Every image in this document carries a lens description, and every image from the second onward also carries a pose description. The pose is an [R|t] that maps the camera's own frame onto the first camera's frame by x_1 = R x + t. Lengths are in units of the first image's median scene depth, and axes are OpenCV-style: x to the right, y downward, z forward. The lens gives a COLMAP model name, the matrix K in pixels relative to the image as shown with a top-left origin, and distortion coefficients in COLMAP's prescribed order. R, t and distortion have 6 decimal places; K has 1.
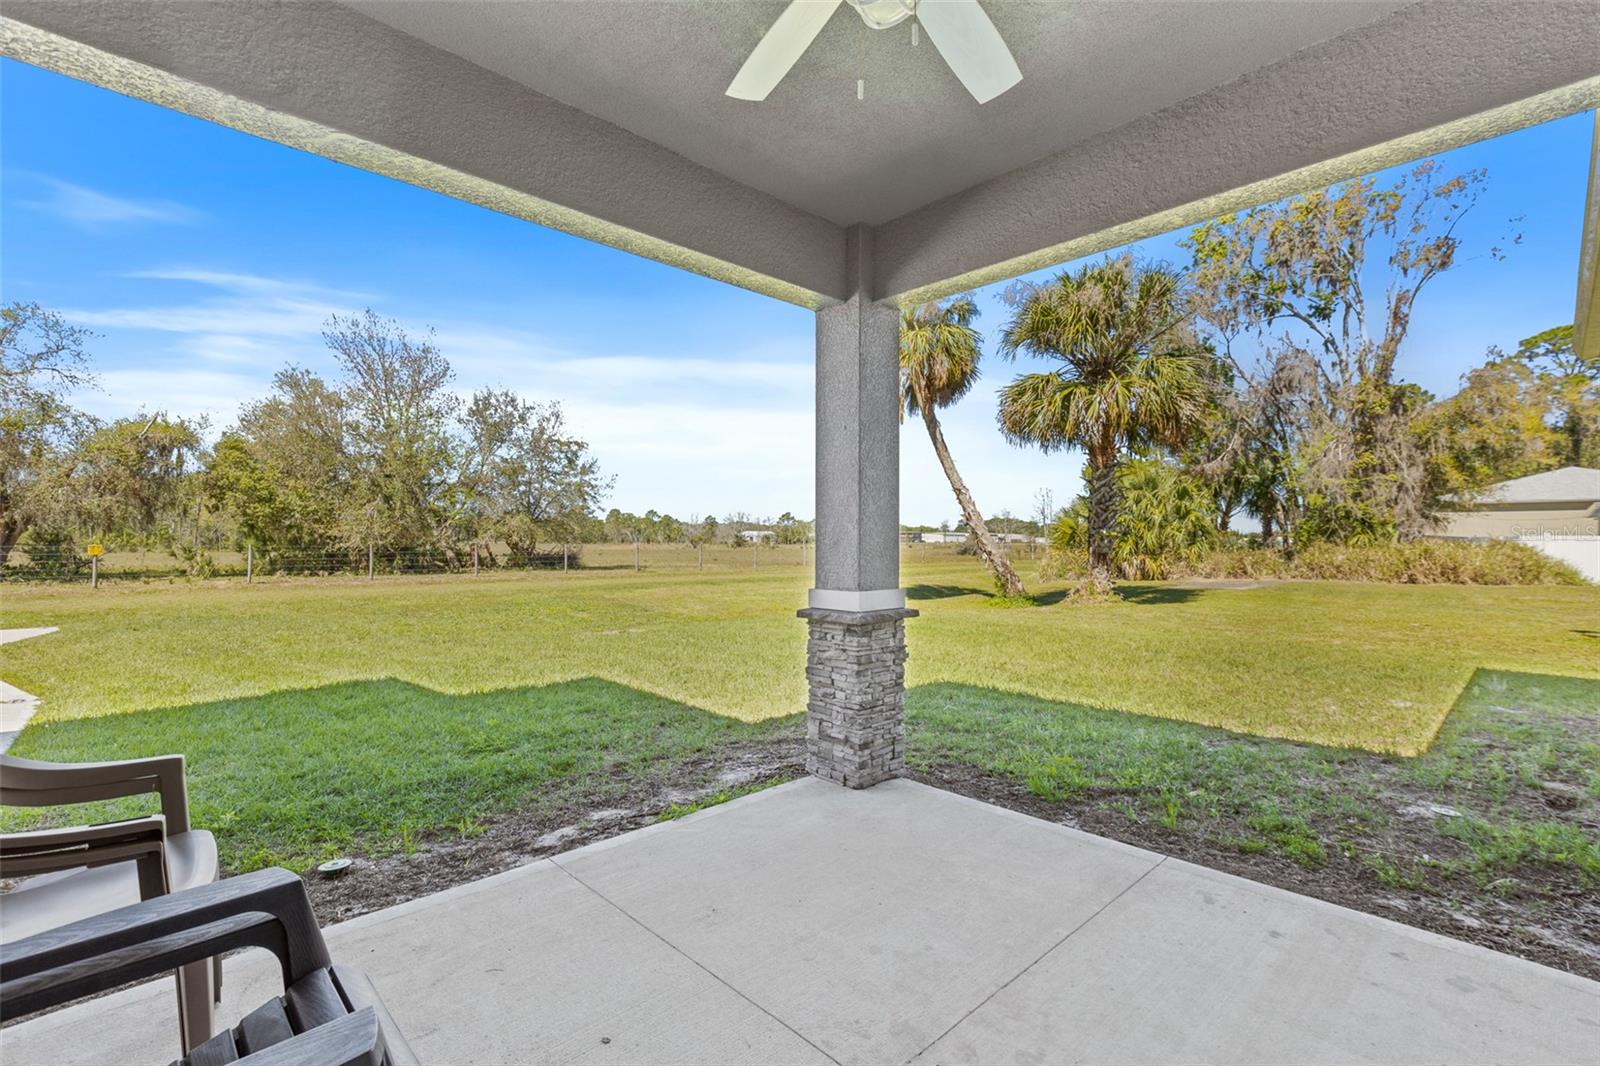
lens RADIAL K [[717.0, 0, 797.2], [0, 717.0, 534.3], [0, 0, 1]] dist [-0.000906, -0.001024]
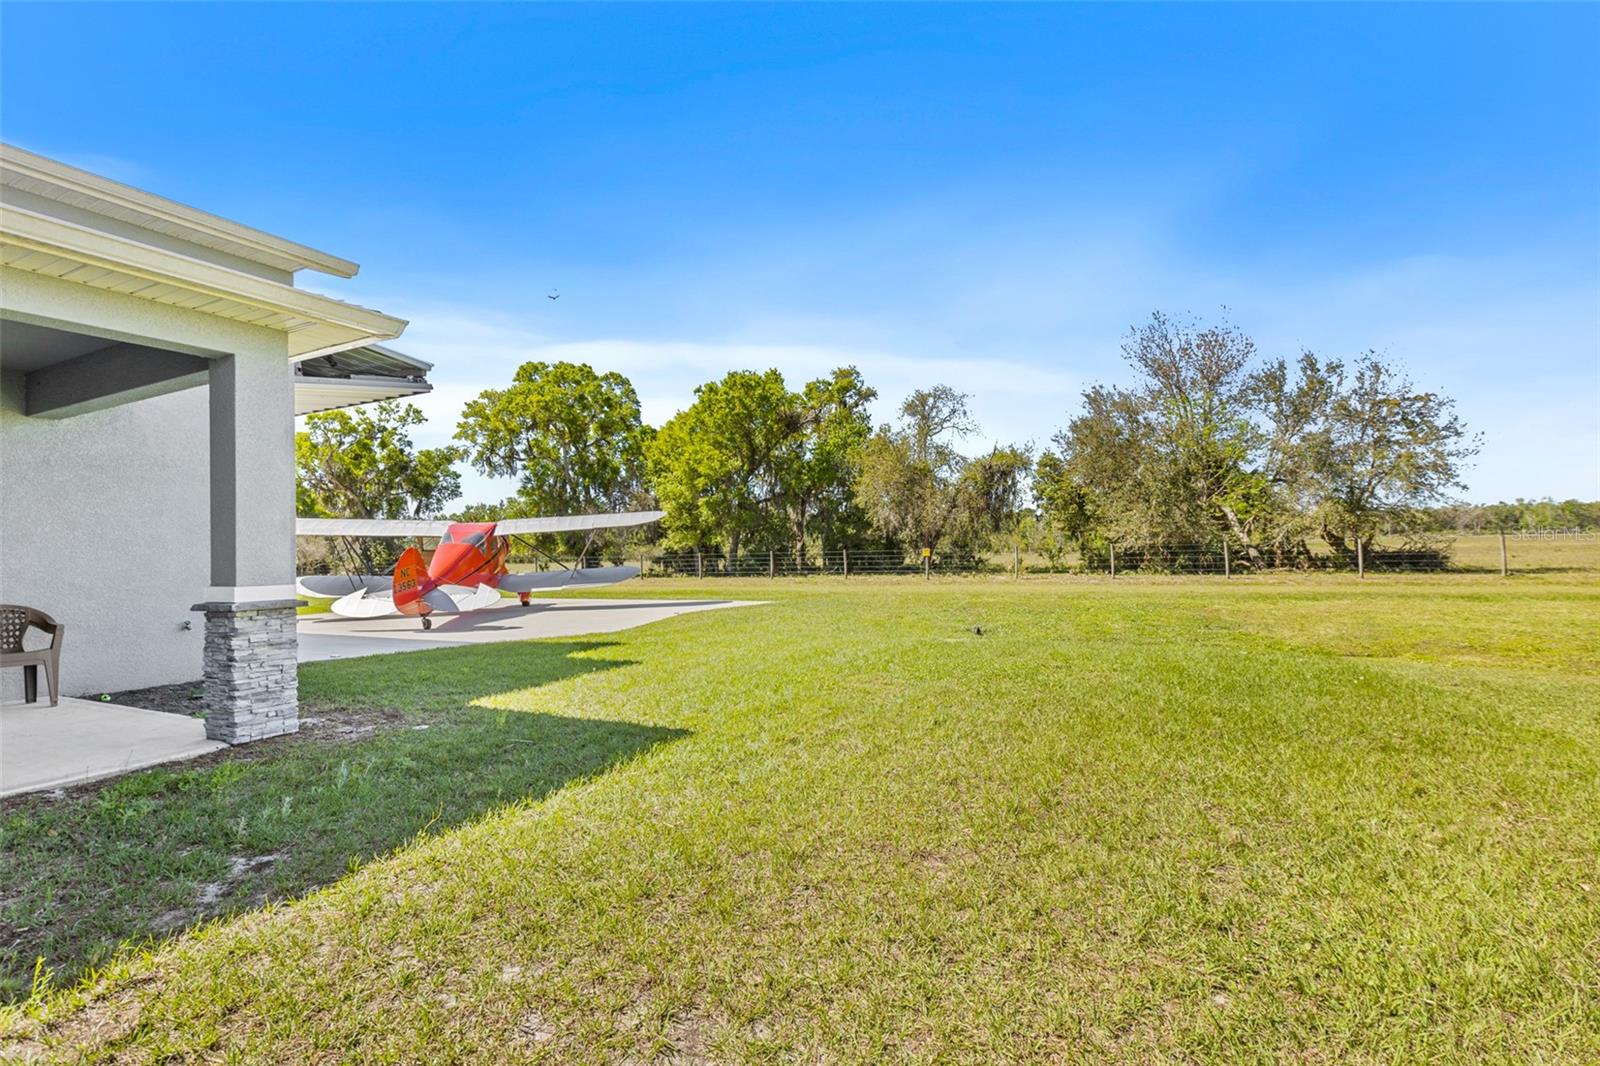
lens RADIAL K [[717.0, 0, 797.2], [0, 717.0, 534.3], [0, 0, 1]] dist [-0.000906, -0.001024]
pose [[0.329508, -0.029836, -0.943681, 0.187723], [0.033507, 0.999240, -0.019893, 0.004286], [0.943558, -0.025064, 0.330258, 0.185873]]
